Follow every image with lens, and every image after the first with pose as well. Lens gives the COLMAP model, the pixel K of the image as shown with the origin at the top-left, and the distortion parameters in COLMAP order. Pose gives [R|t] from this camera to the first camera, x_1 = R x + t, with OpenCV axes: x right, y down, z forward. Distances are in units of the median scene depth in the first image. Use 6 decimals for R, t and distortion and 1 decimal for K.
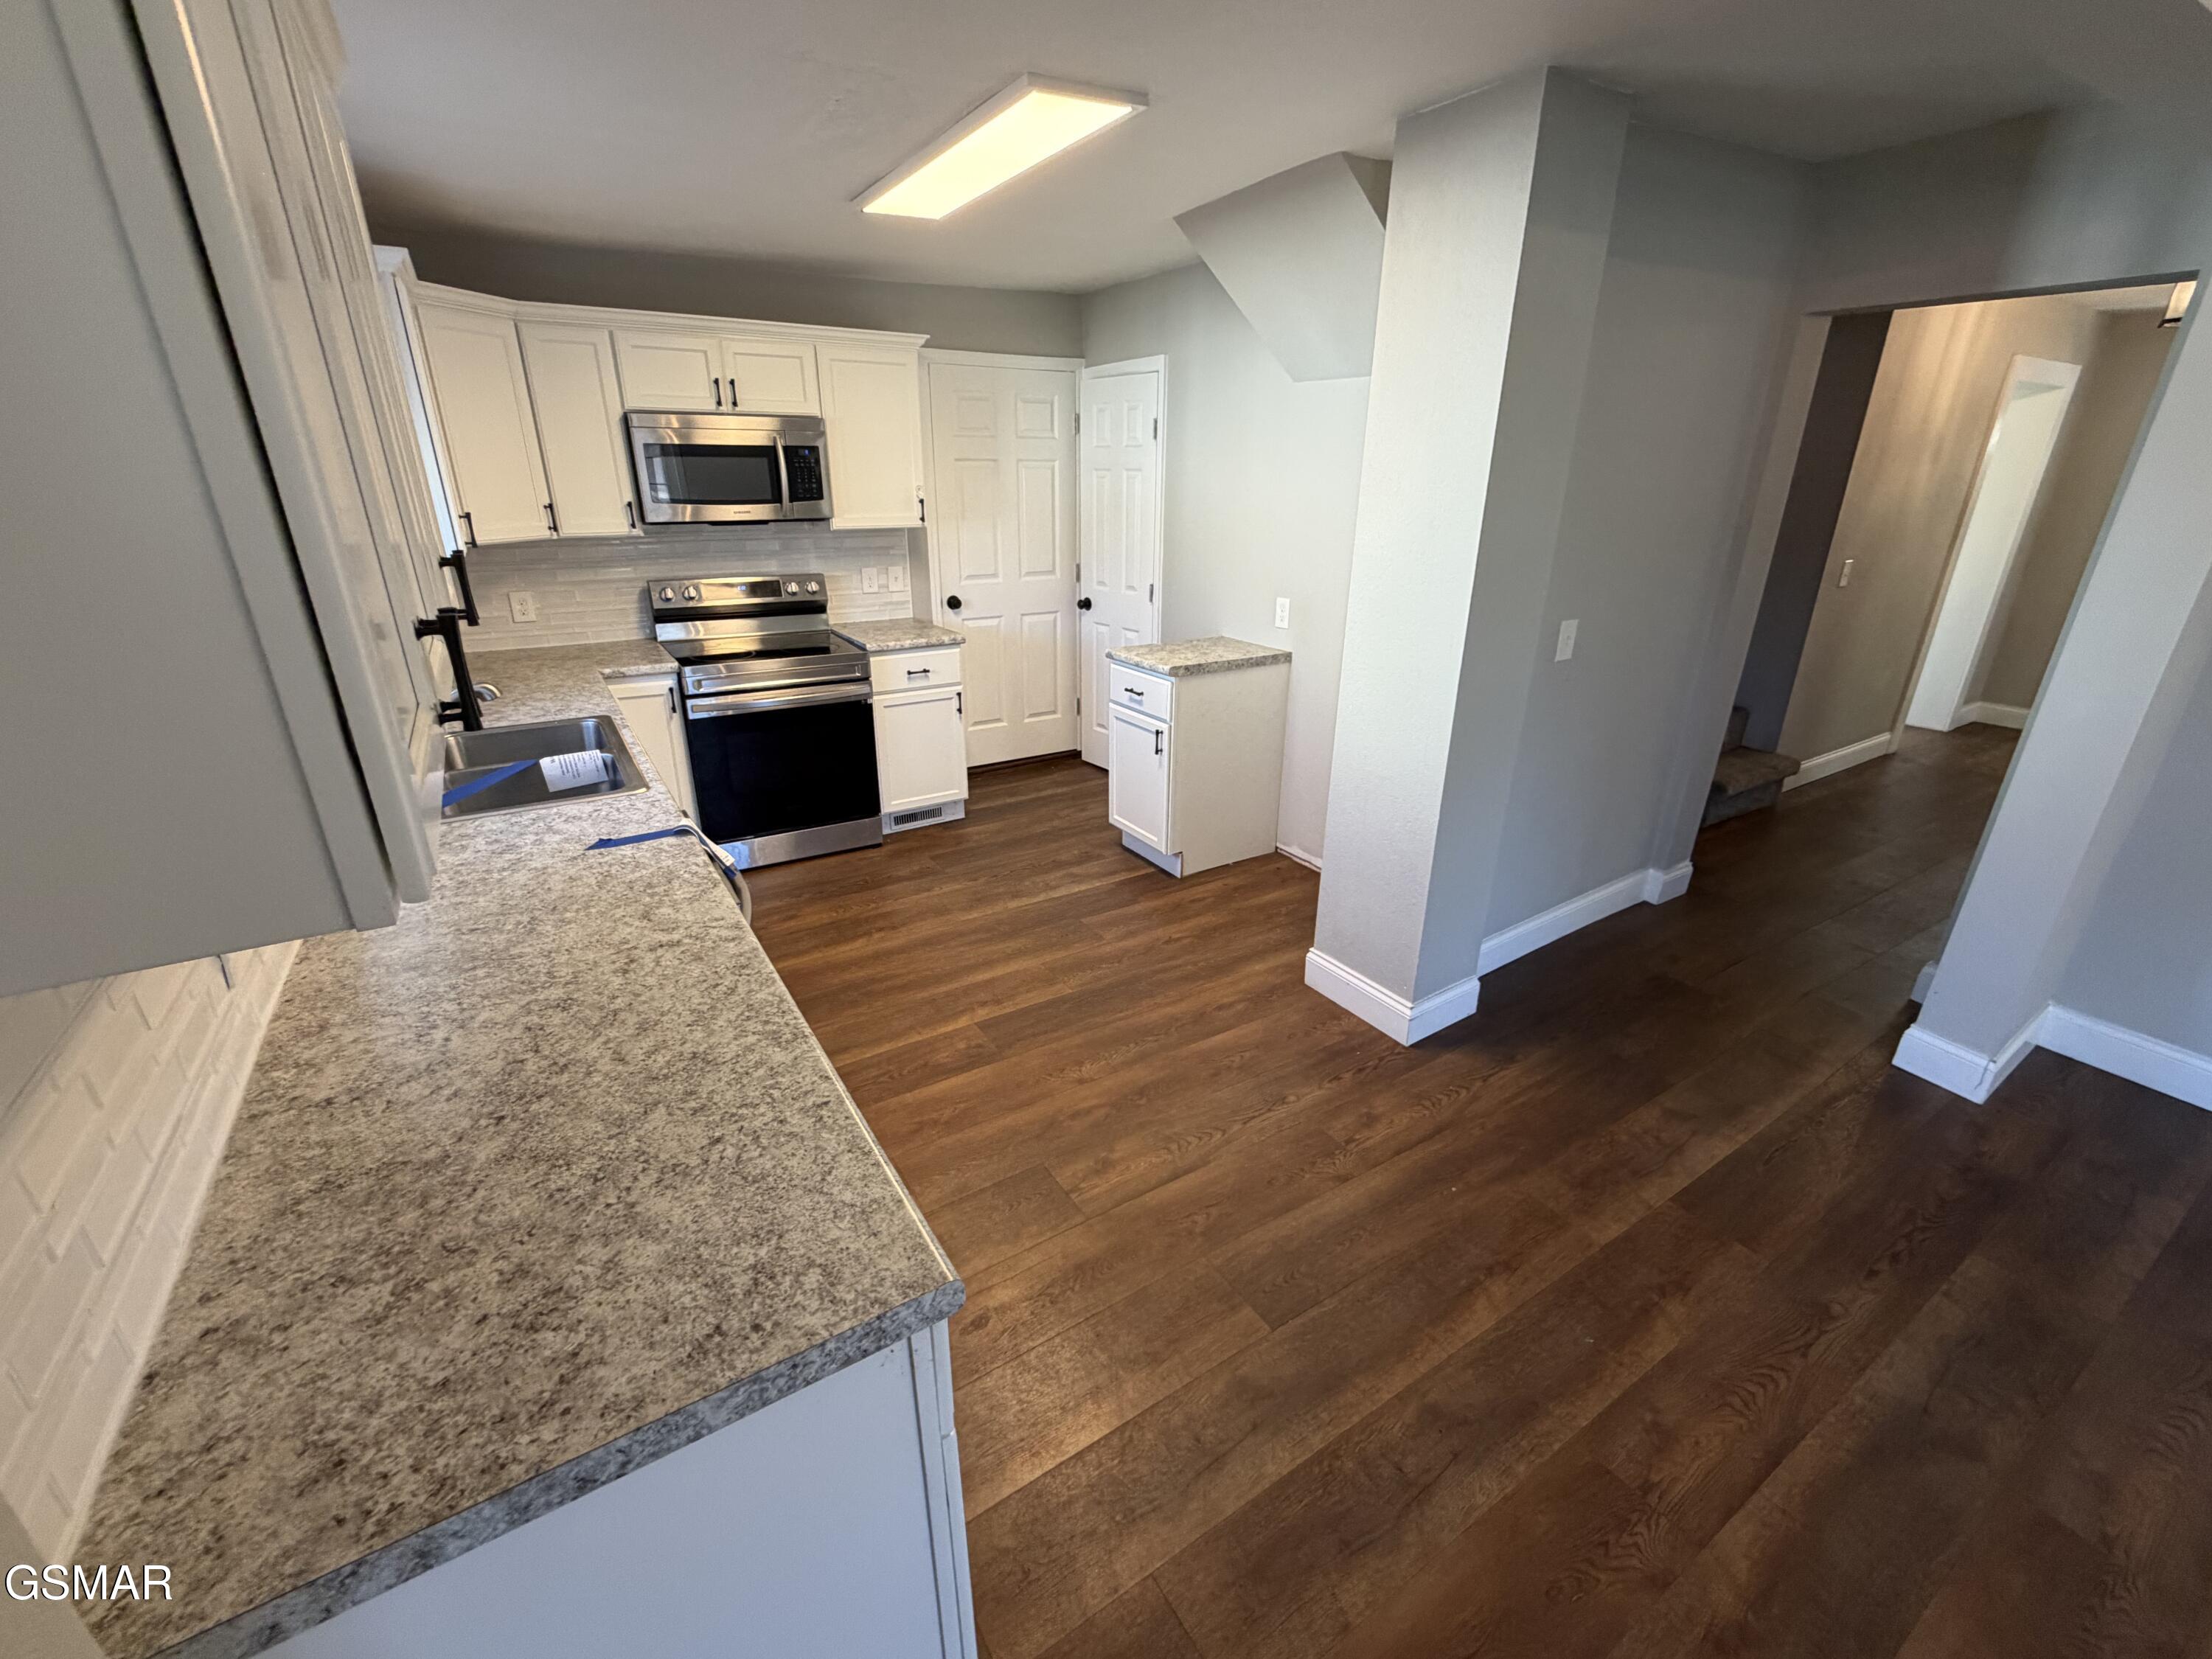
lens RADIAL K [[942.4, 0, 1106.0], [0, 942.4, 829.5], [0, 0, 1]] dist [-0.002444, -0.000152]
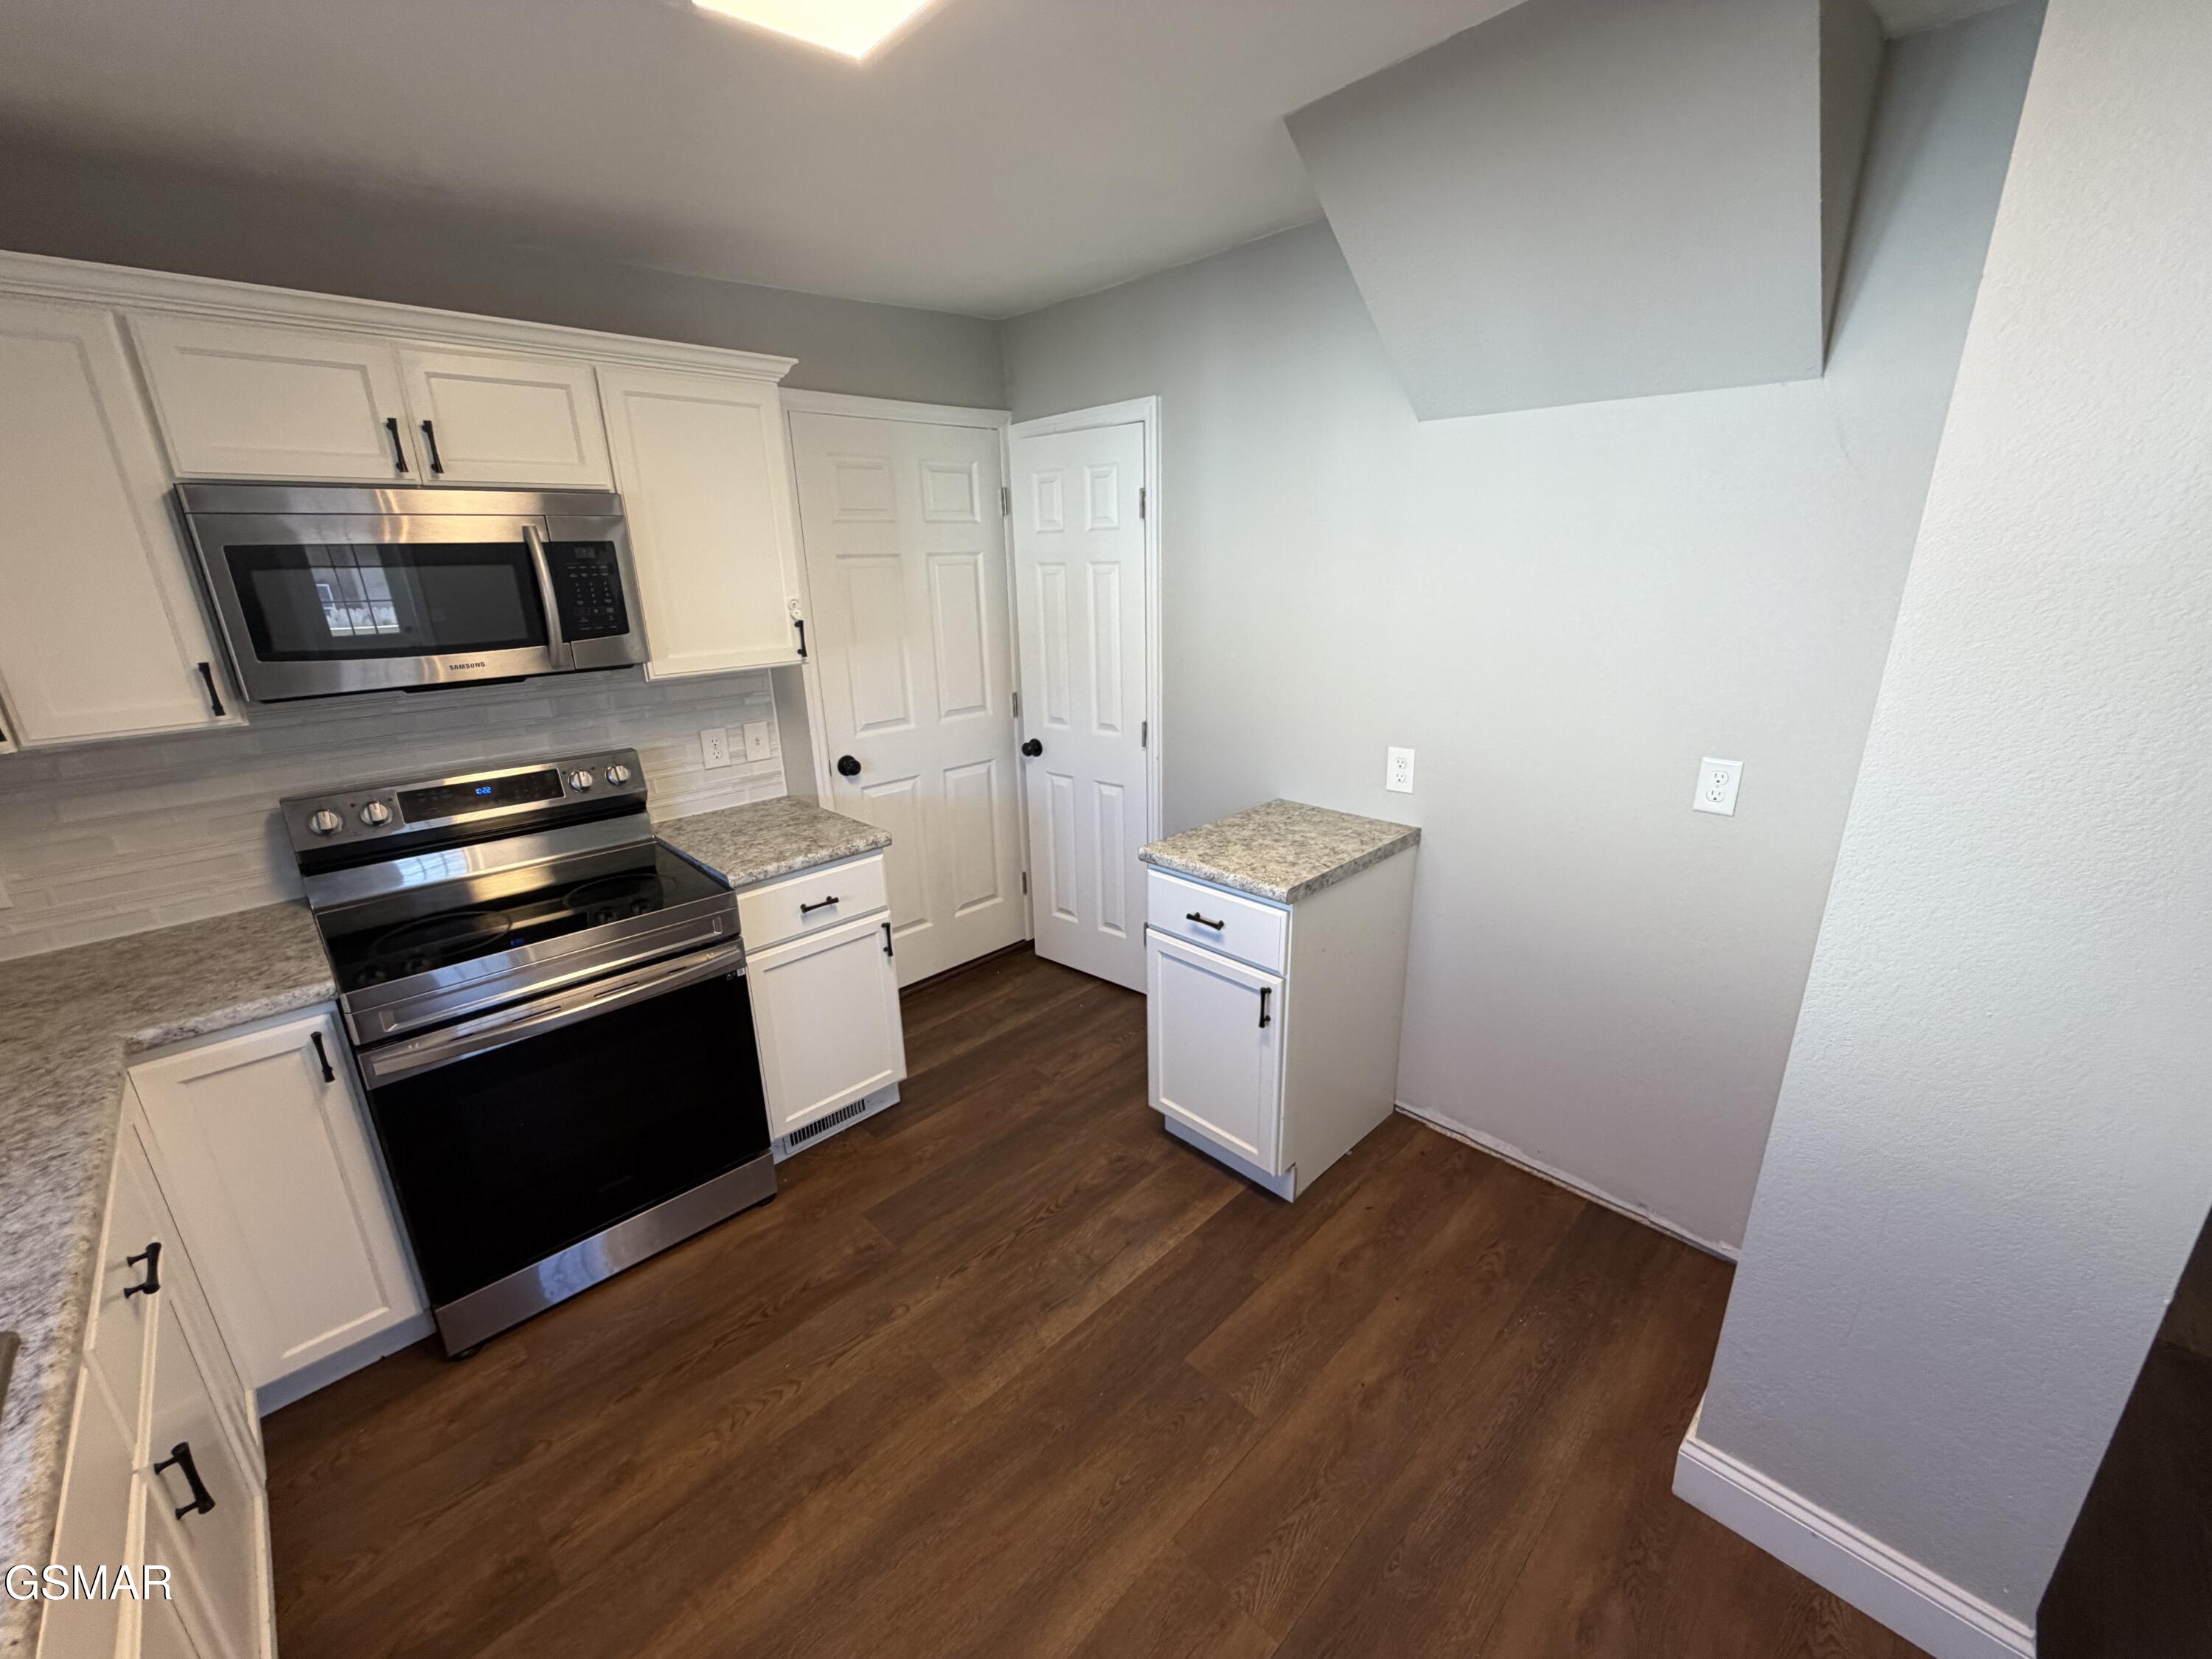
lens RADIAL K [[894.3, 0, 1106.0], [0, 894.3, 829.5], [0, 0, 1]] dist [-0.003194, -0.000252]
pose [[0.977235, -0.090410, 0.191933, -0.125972], [0.103422, 0.992894, -0.058873, -0.162145], [-0.185247, 0.077383, 0.979641, 0.405823]]
